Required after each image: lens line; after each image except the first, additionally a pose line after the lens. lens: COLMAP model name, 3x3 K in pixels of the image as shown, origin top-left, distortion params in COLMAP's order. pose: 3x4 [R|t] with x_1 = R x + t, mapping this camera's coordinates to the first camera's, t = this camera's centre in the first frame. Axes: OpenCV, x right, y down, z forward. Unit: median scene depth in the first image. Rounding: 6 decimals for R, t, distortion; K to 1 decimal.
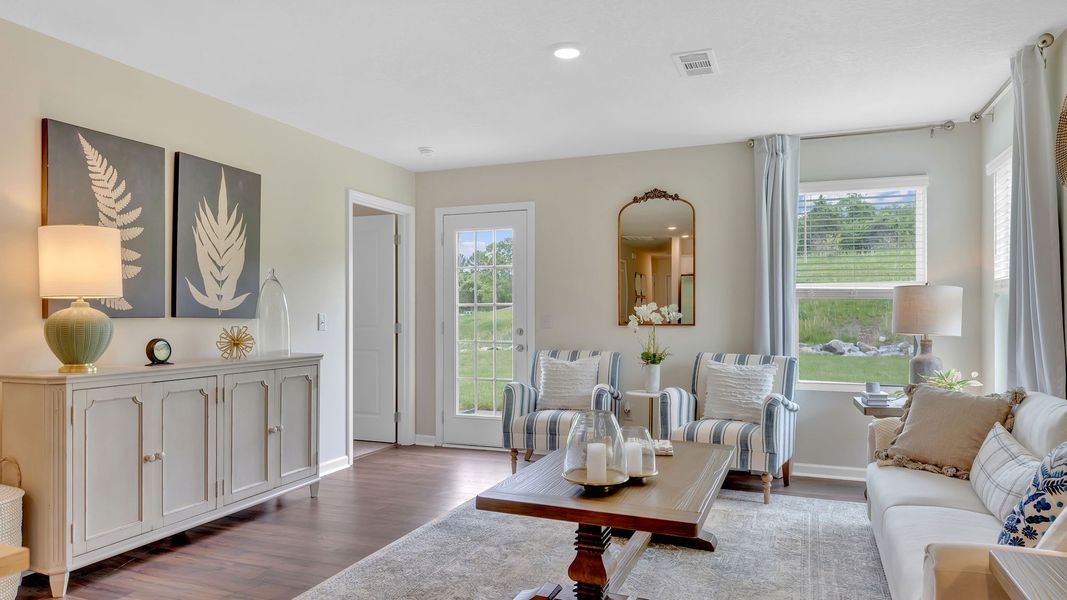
lens RADIAL K [[663.9, 0, 534.5], [0, 663.9, 312.9], [0, 0, 1]] dist [0.001608, 0.001073]
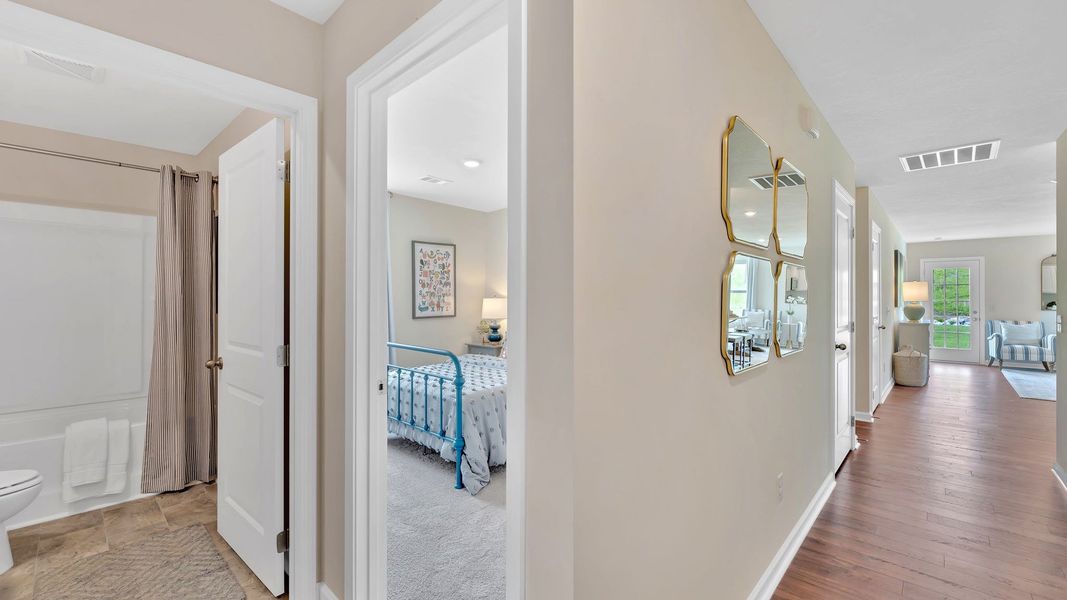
lens RADIAL K [[450.5, 0, 530.2], [0, 450.5, 303.9], [0, 0, 1]] dist [-0.002626, -0.000217]
pose [[0.933383, 0.000615, -0.358881, -1.181657], [0.001926, 0.999976, 0.006725, -0.018742], [0.358876, -0.006968, 0.933359, -1.313444]]
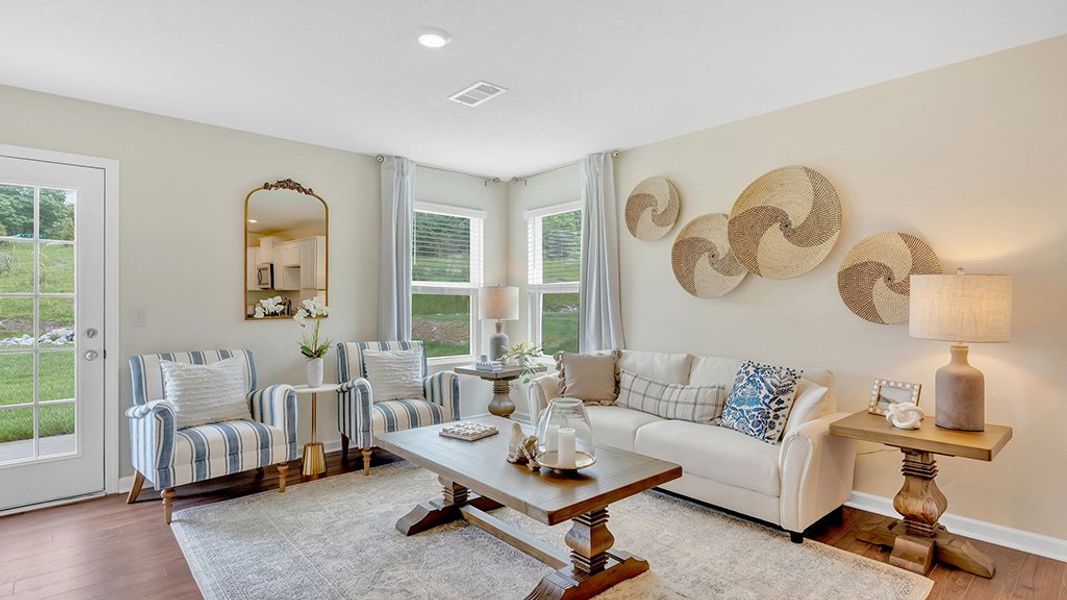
lens RADIAL K [[531.9, 0, 533.5], [0, 531.9, 300.0], [0, 0, 1]] dist [-0.000793, -0.000073]
pose [[0.445624, 0.000906, 0.895220, -0.432575], [0.000543, 0.999999, -0.001282, -0.009149], [-0.895220, 0.001058, 0.445623, 0.396543]]
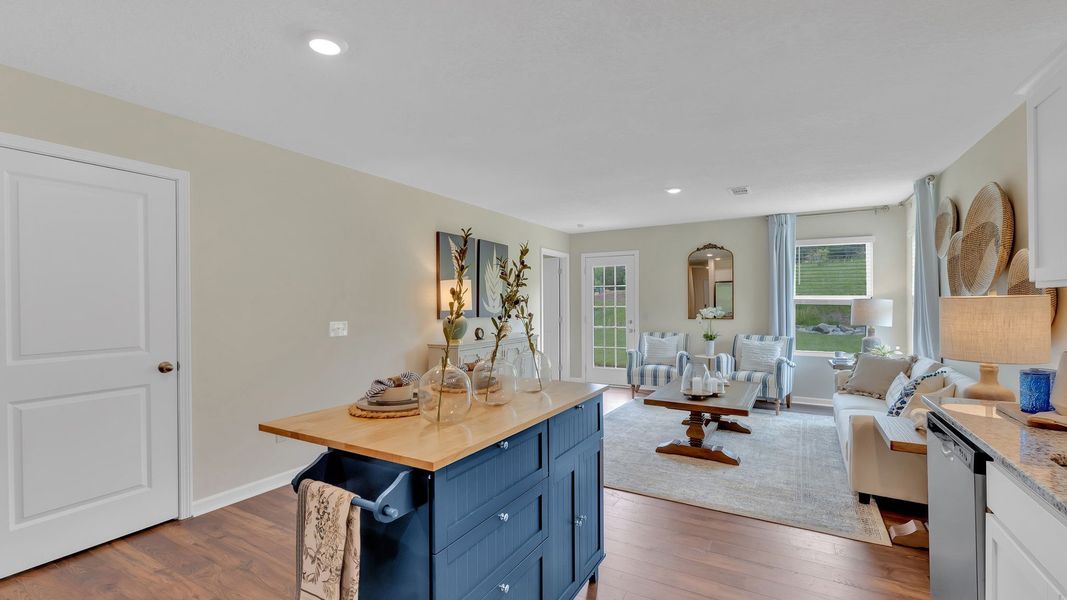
lens RADIAL K [[450.5, 0, 530.2], [0, 450.5, 303.9], [0, 0, 1]] dist [-0.002626, -0.000217]
pose [[0.987947, -0.004845, -0.154717, -0.134625], [0.005281, 0.999983, 0.002404, -0.033383], [0.154703, -0.003192, 0.987956, -0.344934]]
